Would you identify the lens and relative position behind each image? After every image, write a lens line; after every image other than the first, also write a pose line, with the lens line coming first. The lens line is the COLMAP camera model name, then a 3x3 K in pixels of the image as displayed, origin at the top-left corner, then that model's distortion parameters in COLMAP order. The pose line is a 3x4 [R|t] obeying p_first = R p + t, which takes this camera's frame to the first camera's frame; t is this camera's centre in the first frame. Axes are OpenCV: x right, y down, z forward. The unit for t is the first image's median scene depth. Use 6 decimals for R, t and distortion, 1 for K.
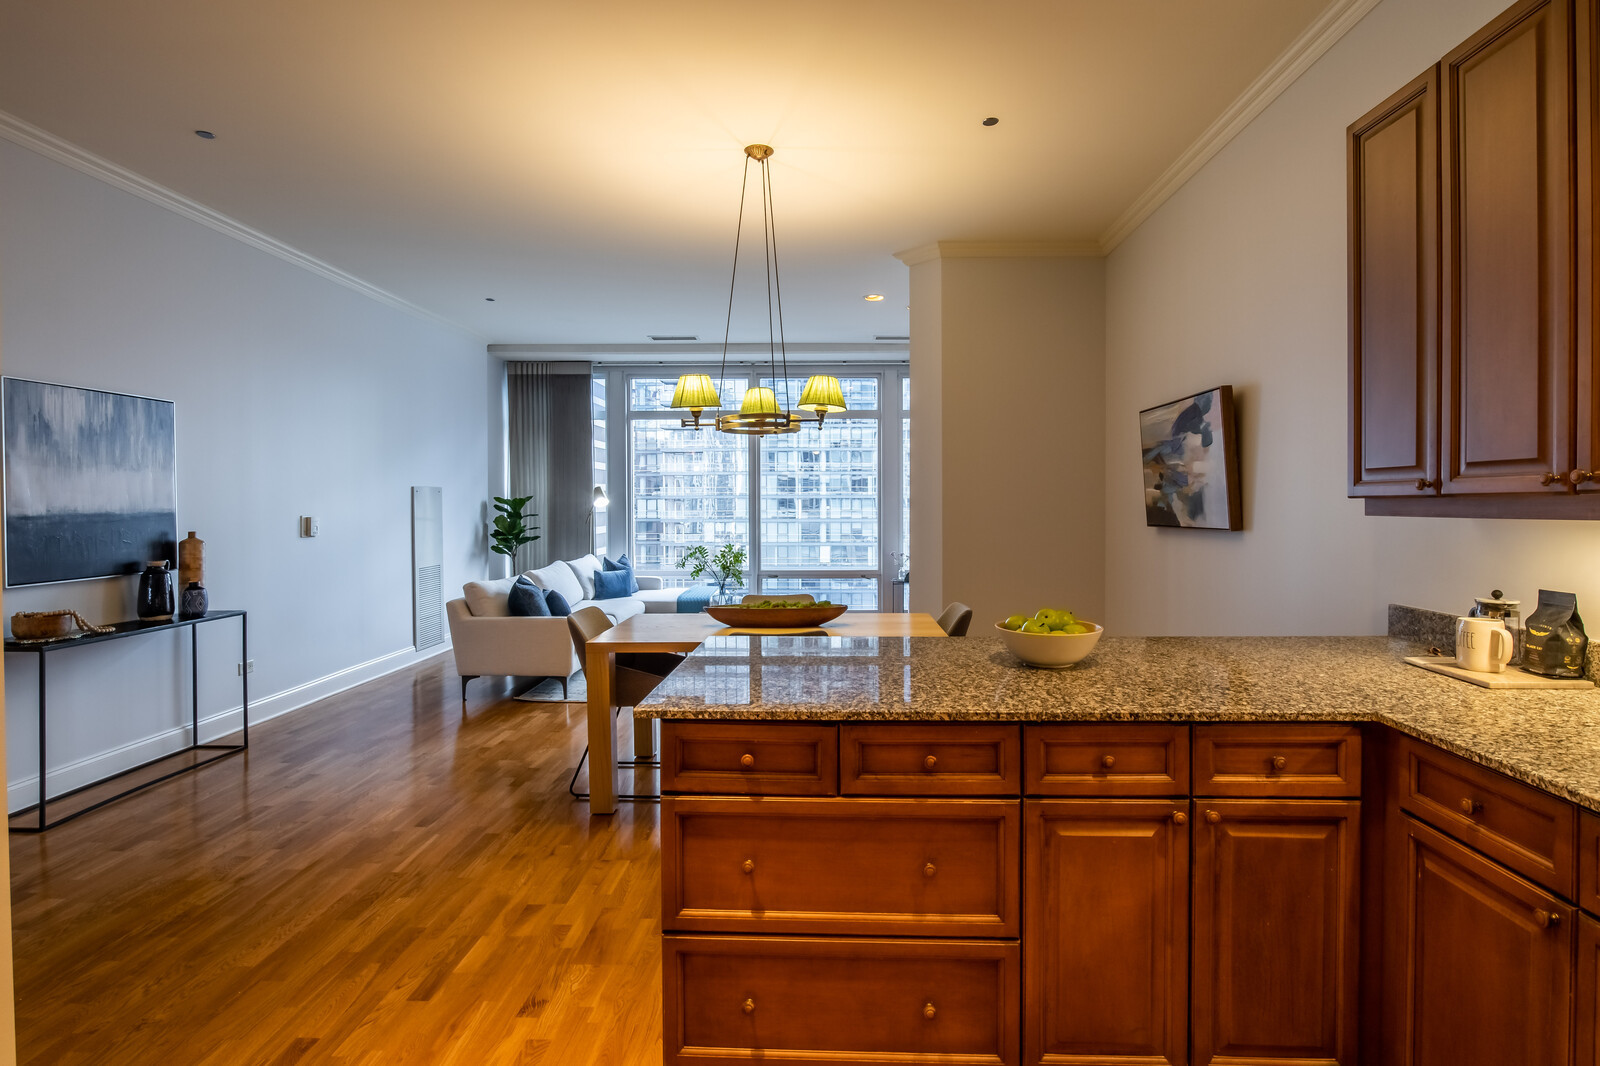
lens RADIAL K [[798.0, 0, 799.5], [0, 798.0, 517.1], [0, 0, 1]] dist [-0.005868, -0.001006]
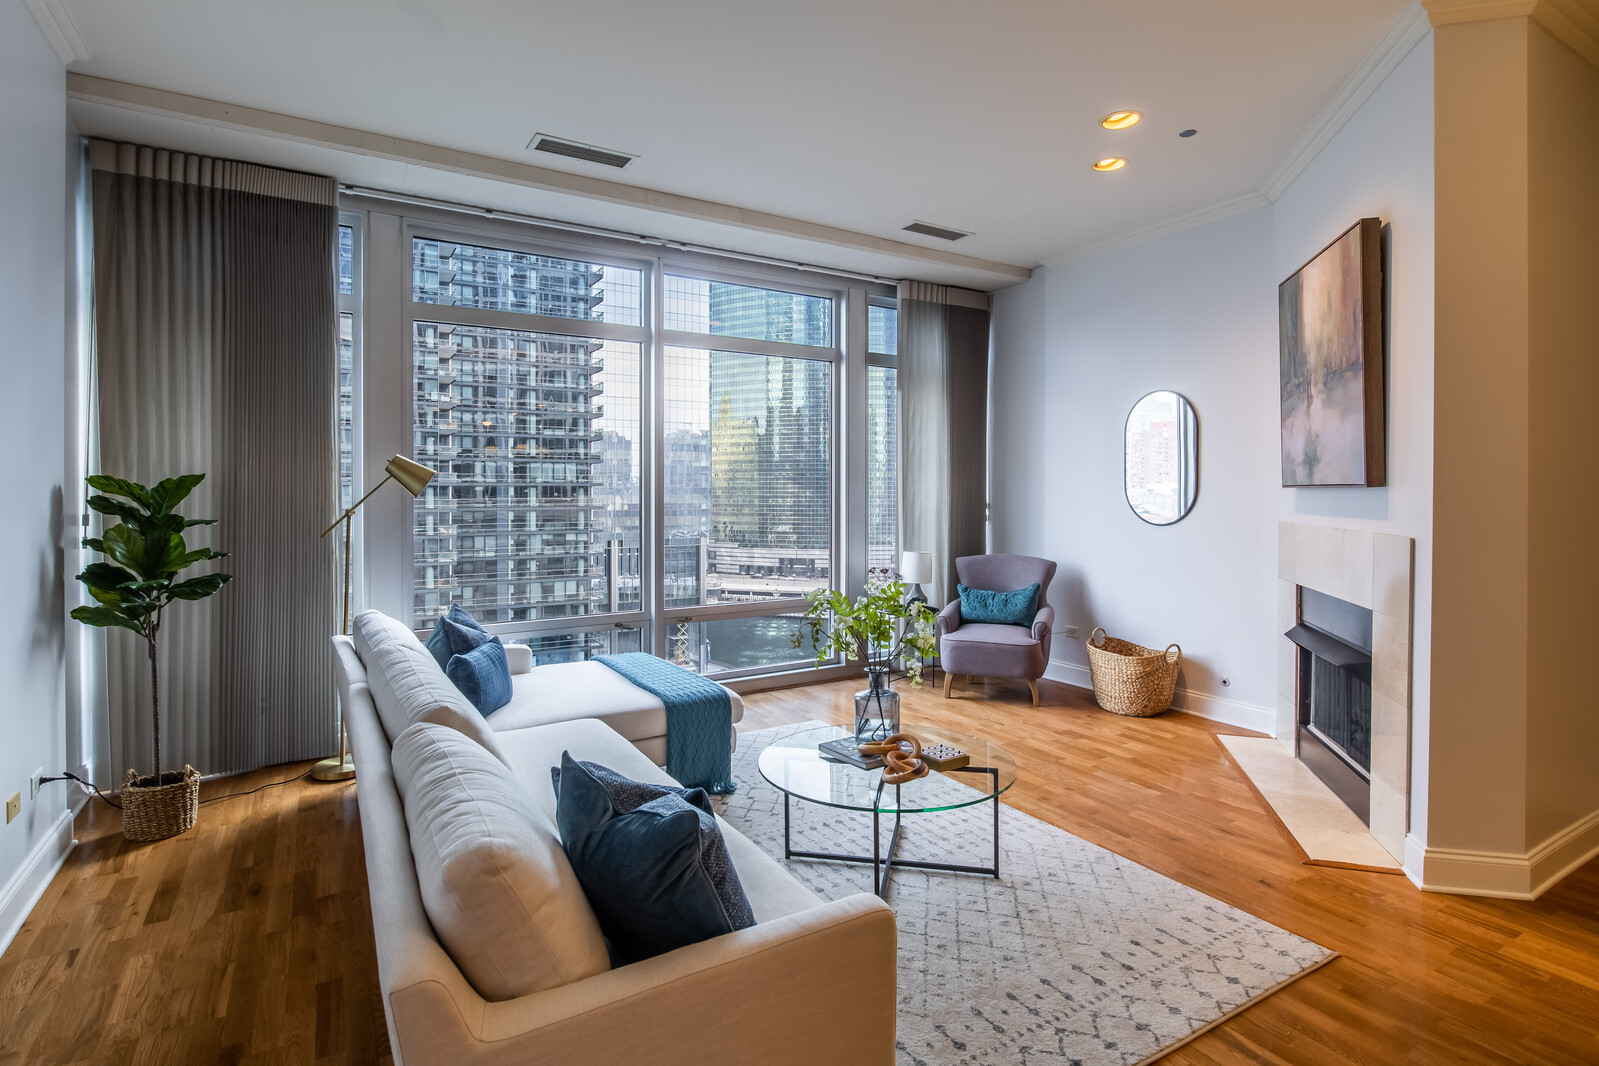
lens RADIAL K [[804.7, 0, 787.8], [0, 804.7, 494.7], [0, 0, 1]] dist [-0.012813, 0.000164]
pose [[0.842949, -0.000872, 0.537994, -0.343138], [0.007895, 0.999911, -0.010749, -0.010815], [-0.537936, 0.013308, 0.842880, 0.570847]]
